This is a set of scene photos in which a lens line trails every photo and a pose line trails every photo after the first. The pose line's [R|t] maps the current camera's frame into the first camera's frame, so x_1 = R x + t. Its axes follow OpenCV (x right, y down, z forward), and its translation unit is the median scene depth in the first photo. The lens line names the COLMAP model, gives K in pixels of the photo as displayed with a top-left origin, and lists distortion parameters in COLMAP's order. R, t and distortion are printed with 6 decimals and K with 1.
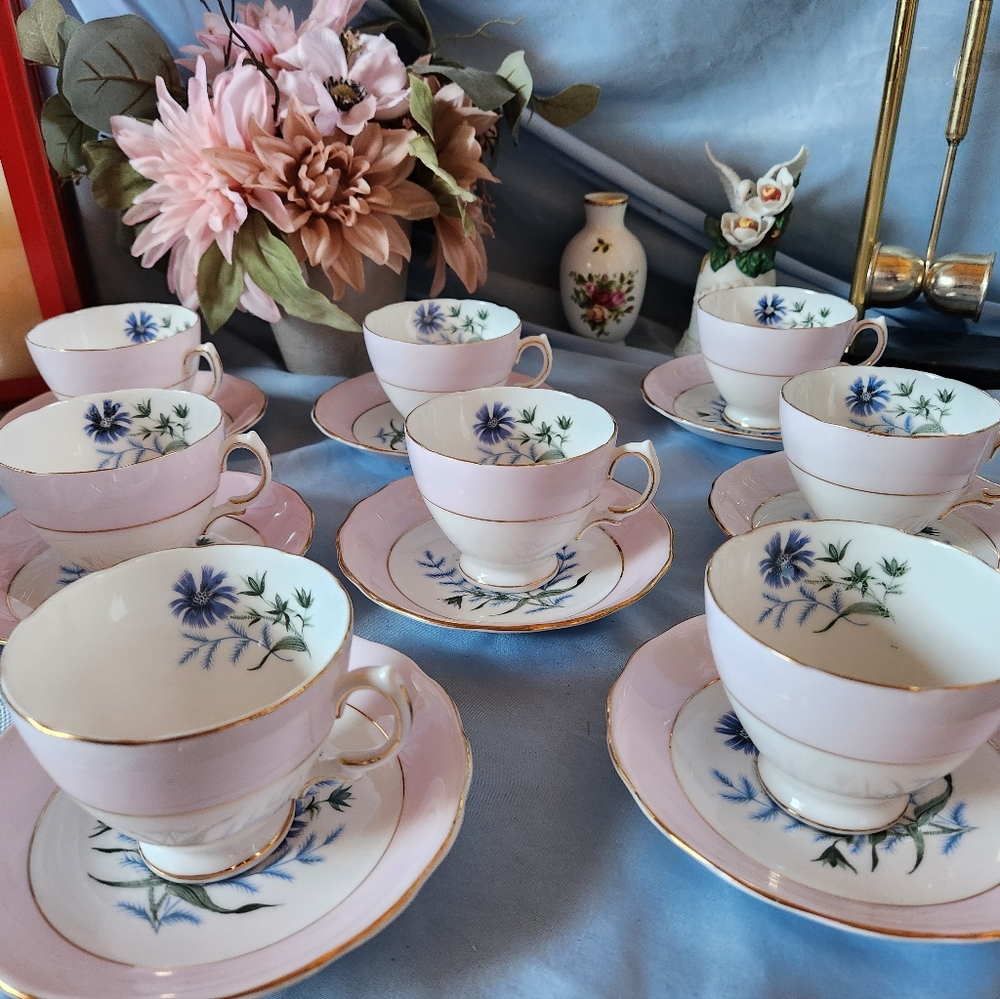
lens RADIAL K [[898.7, 0, 500.0], [0, 898.7, 499.5], [0, 0, 1]] dist [0.067043, -0.073928]
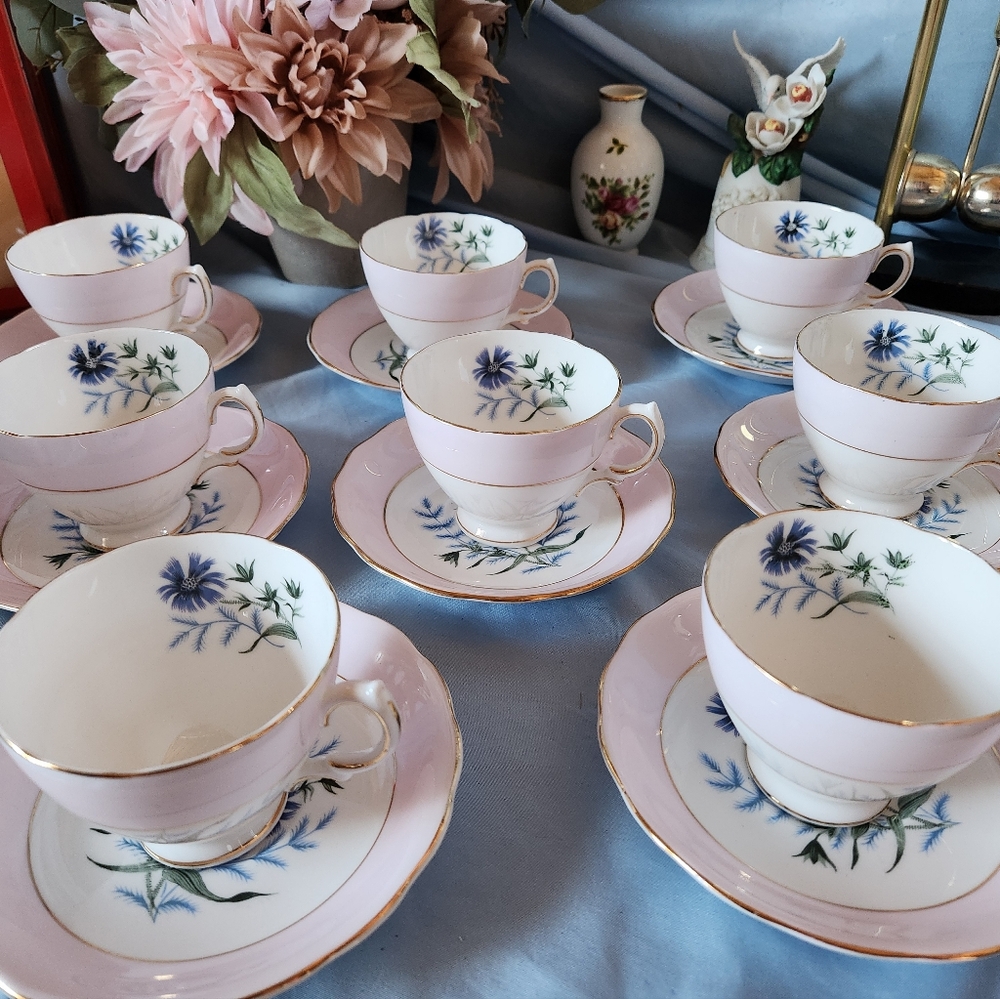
lens RADIAL K [[900.1, 0, 502.0], [0, 900.1, 494.8], [0, 0, 1]] dist [0.060180, -0.061881]
pose [[0.999844, 0.016346, -0.006746, 0.009520], [-0.015183, 0.989115, 0.146362, -0.087856], [0.009065, -0.146237, 0.989208, 0.027248]]
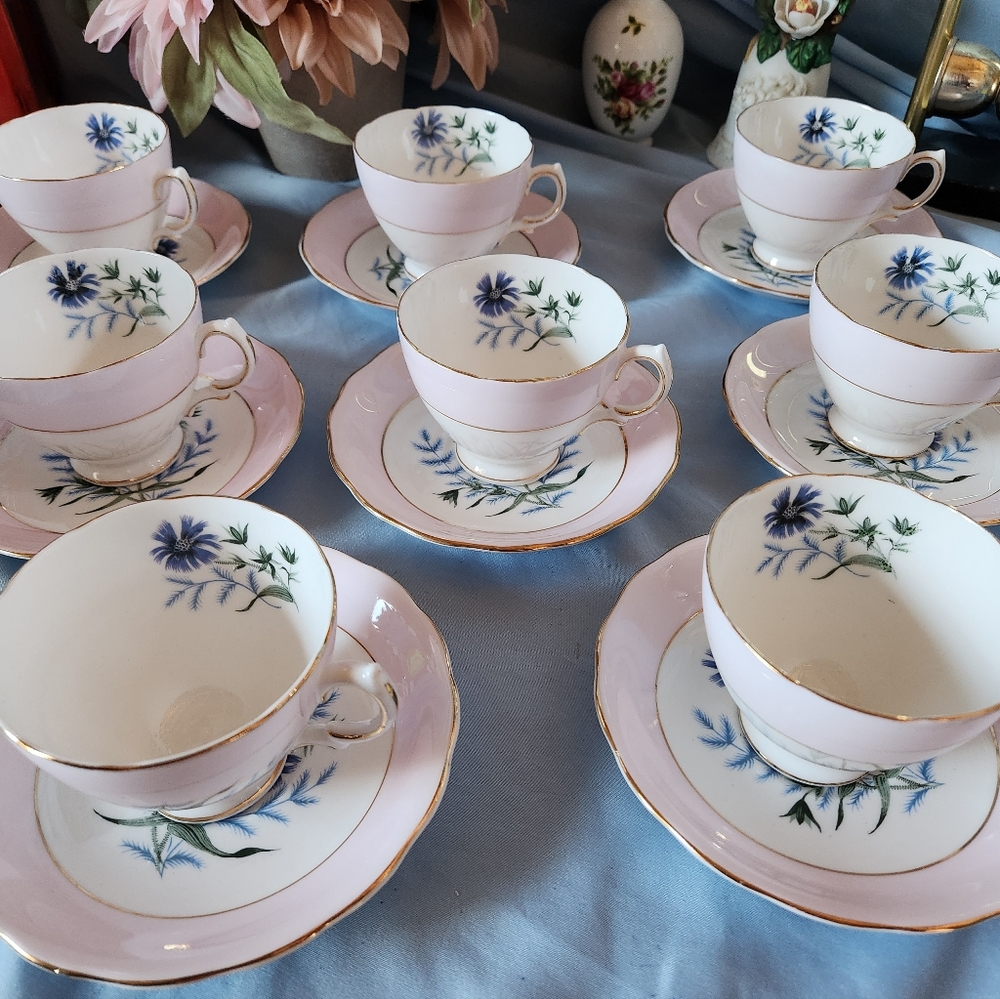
lens RADIAL K [[903.3, 0, 507.3], [0, 903.3, 498.5], [0, 0, 1]] dist [0.054204, -0.056155]
pose [[0.999567, 0.029402, 0.000637, 0.009214], [-0.028287, 0.955274, 0.294367, -0.151130], [0.008046, -0.294258, 0.955692, 0.057912]]
